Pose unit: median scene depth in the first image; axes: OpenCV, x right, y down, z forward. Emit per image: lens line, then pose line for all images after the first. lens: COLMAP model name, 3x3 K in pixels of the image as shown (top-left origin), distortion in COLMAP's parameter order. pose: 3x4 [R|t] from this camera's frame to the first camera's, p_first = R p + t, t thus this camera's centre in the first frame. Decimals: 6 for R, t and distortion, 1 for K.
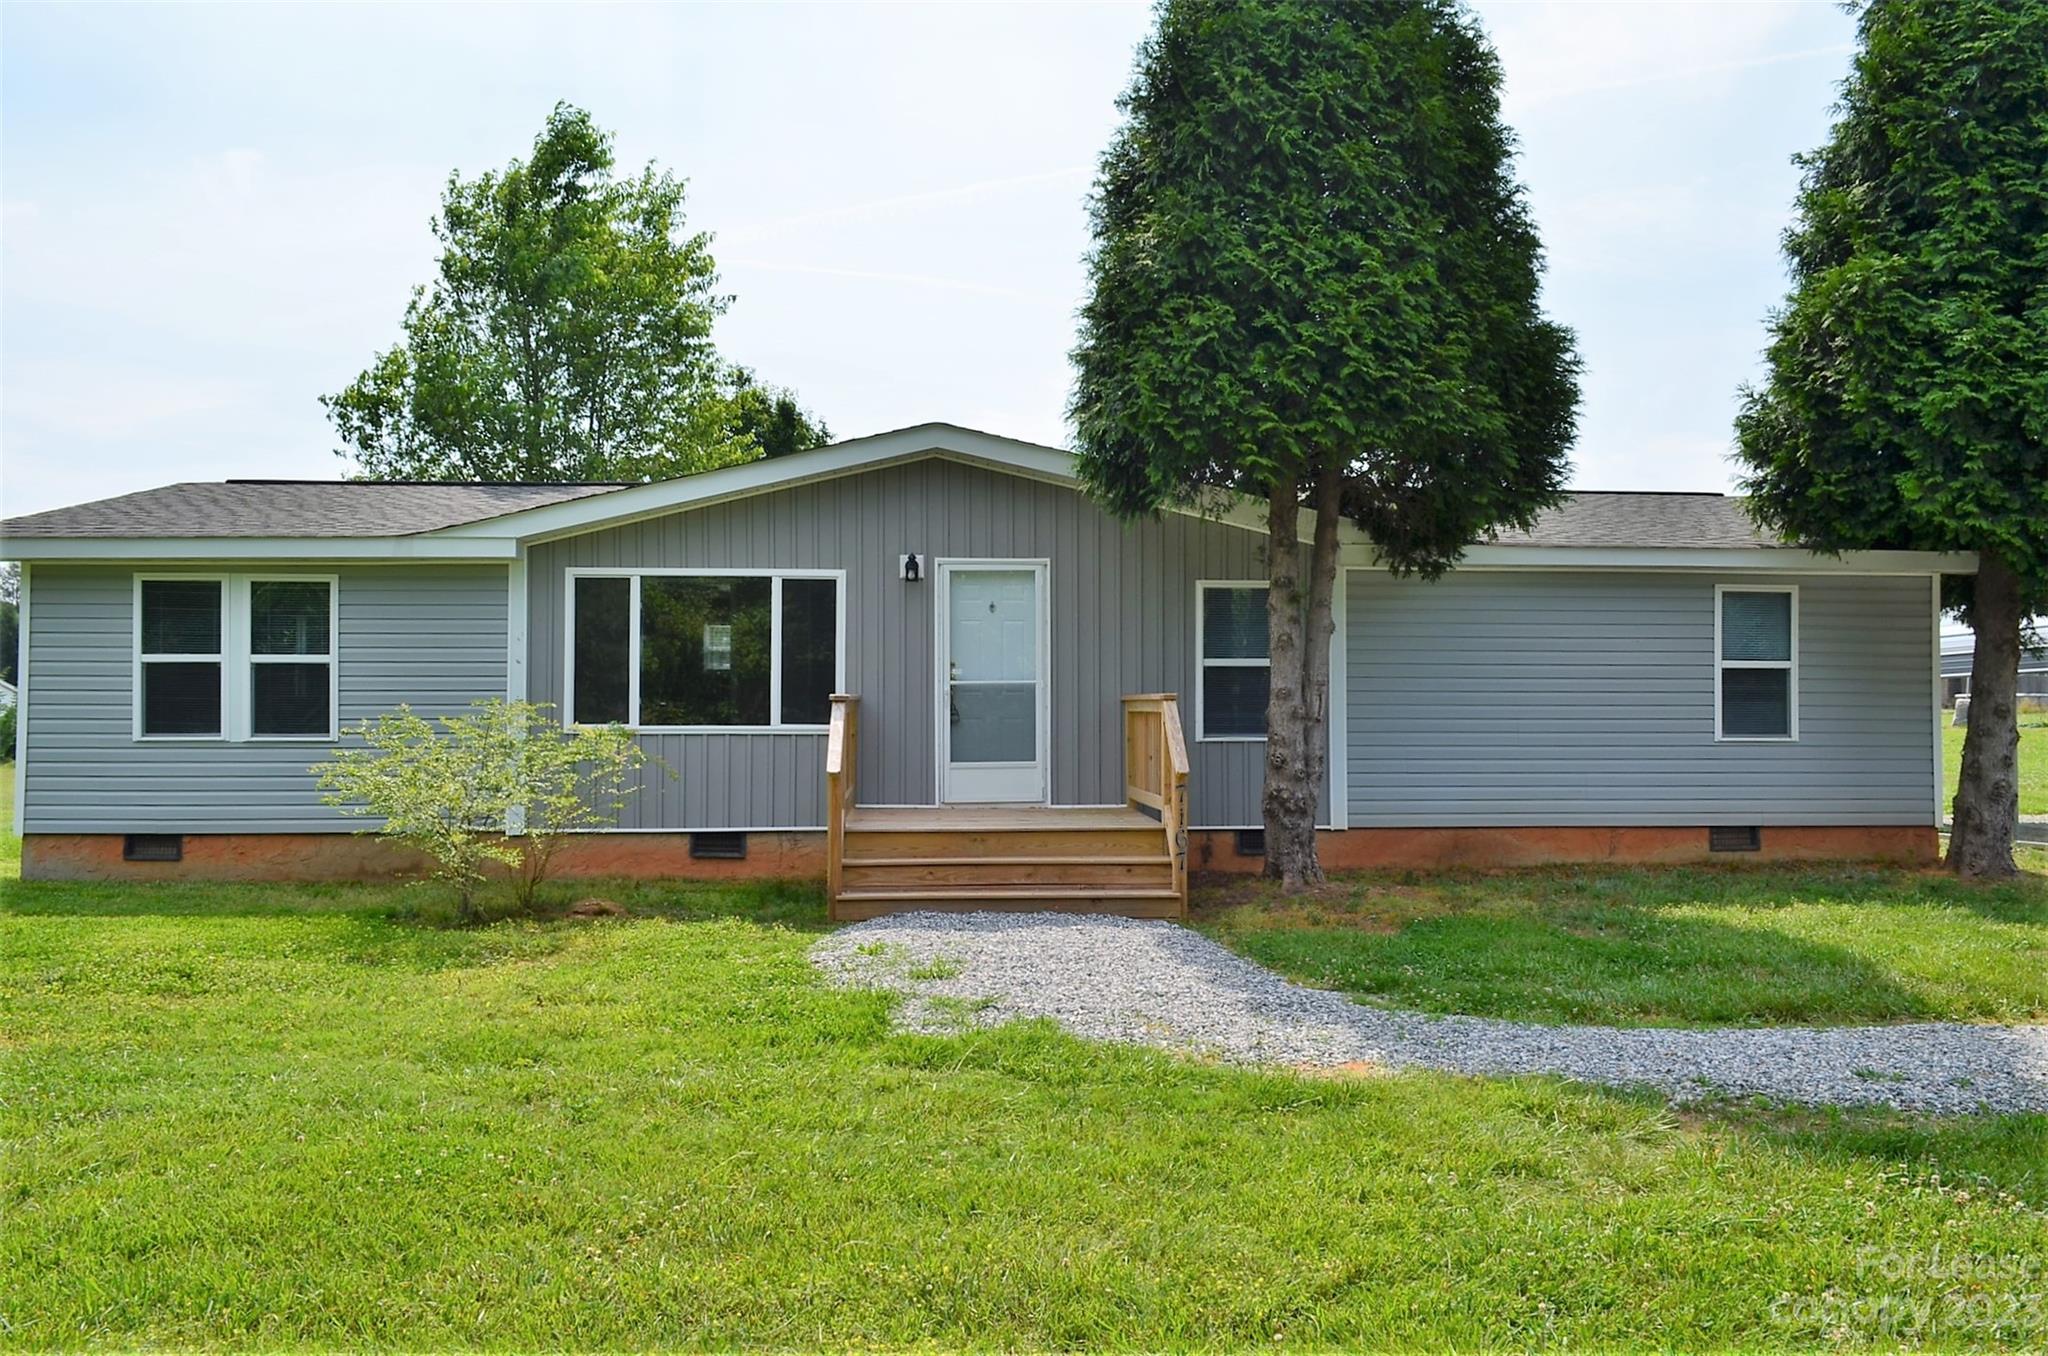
lens RADIAL K [[1621.1, 0, 1028.8], [0, 1621.1, 712.4], [0, 0, 1]] dist [-0.007735, -0.010251]
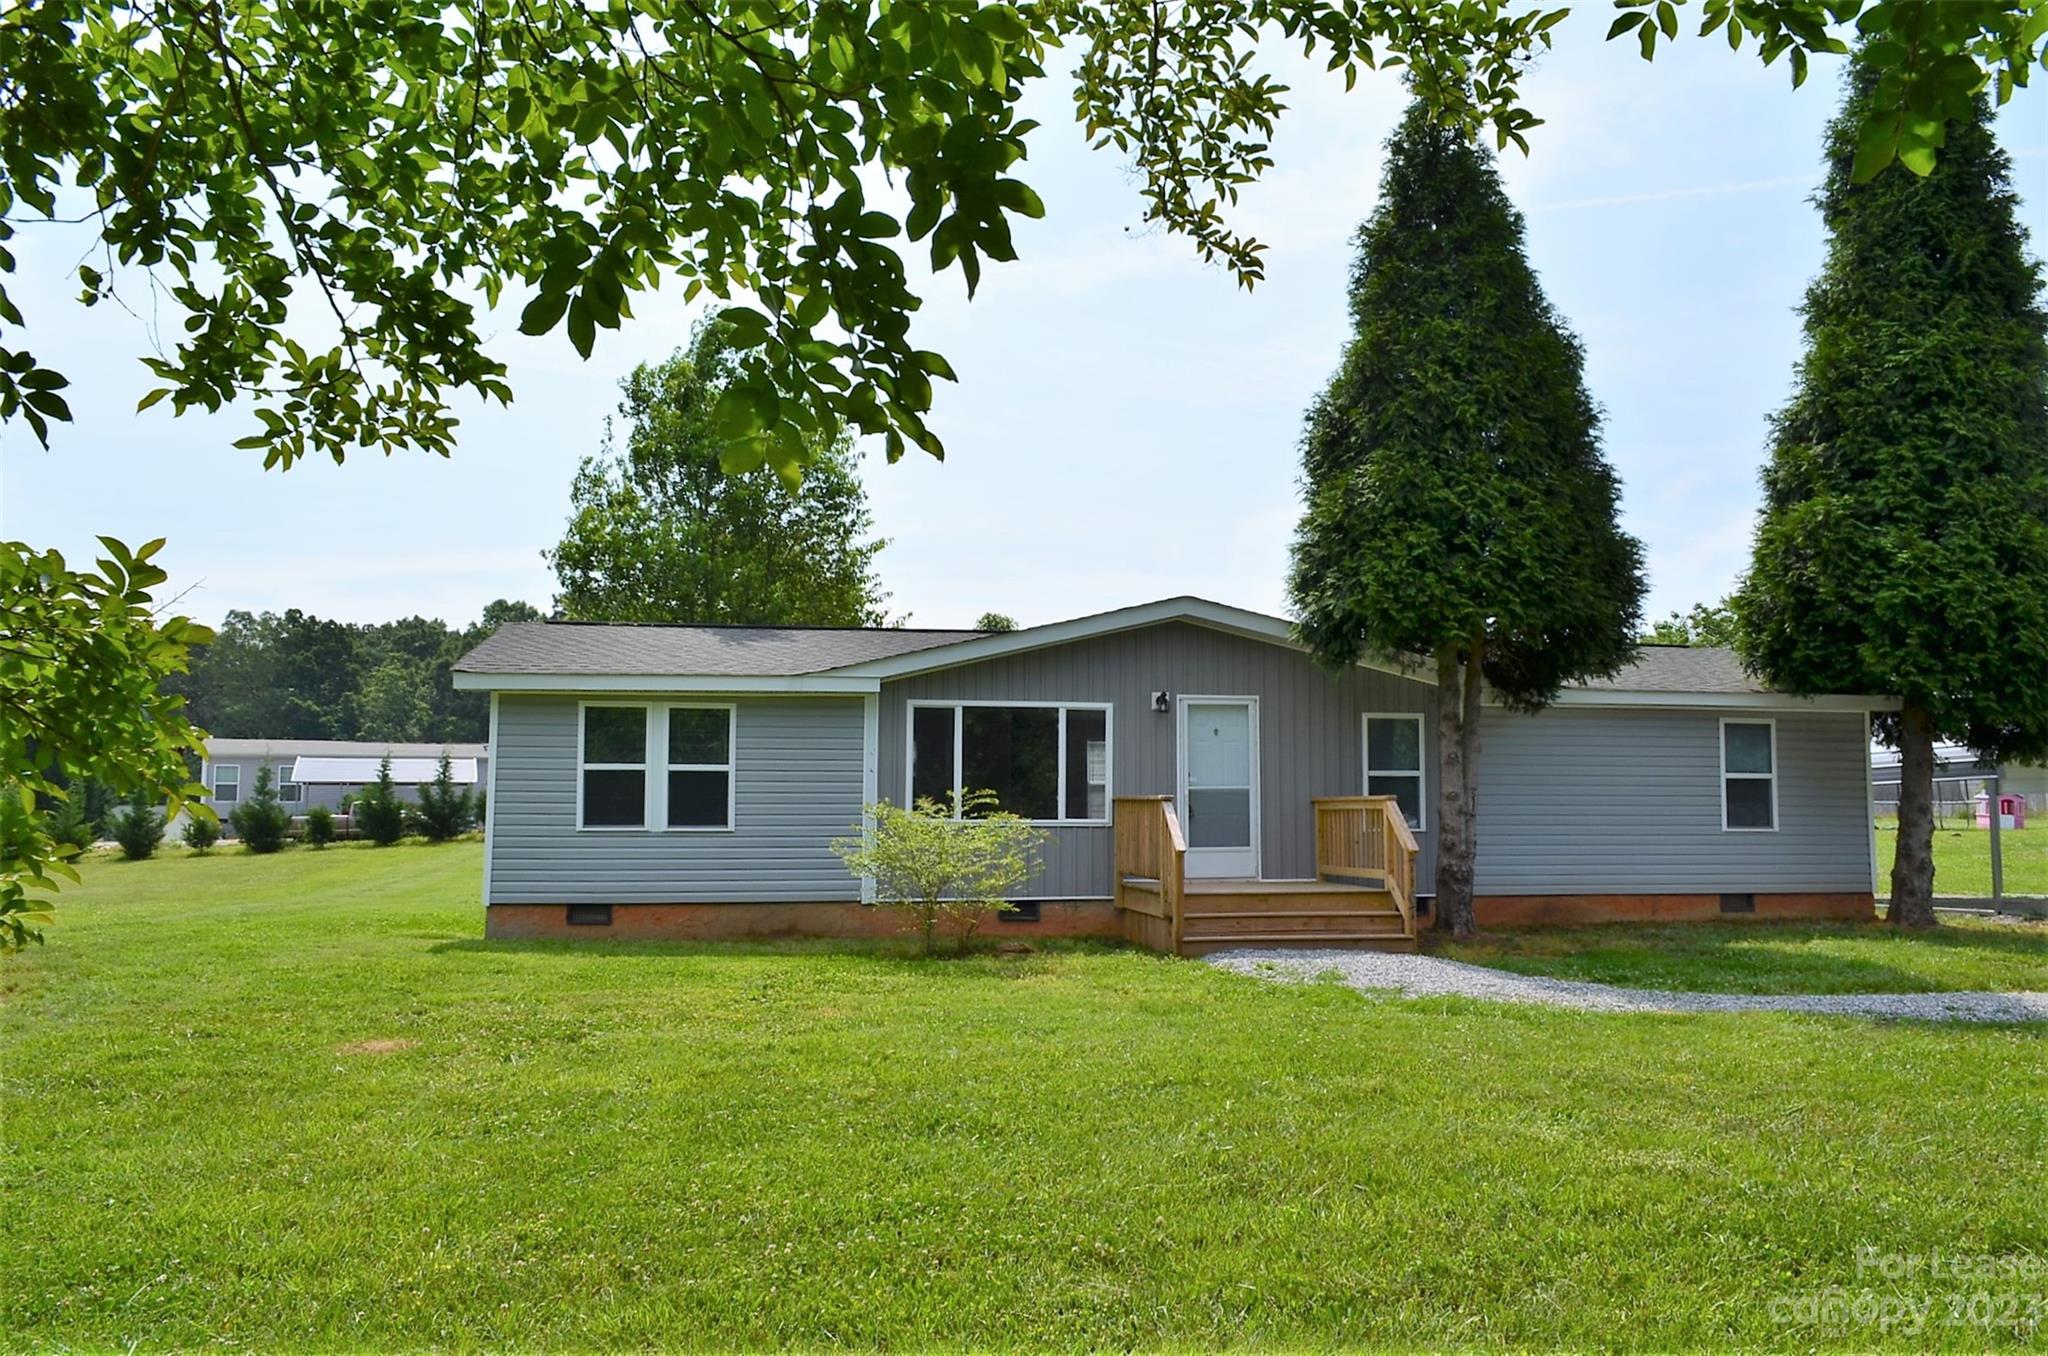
lens RADIAL K [[1583.7, 0, 1037.9], [0, 1583.7, 683.5], [0, 0, 1]] dist [-0.016794, 0.007038]
pose [[0.993986, 0.009620, 0.109086, -0.335990], [-0.000060, 0.996181, -0.087311, 0.010859], [-0.109509, 0.086779, 0.990190, -0.309157]]
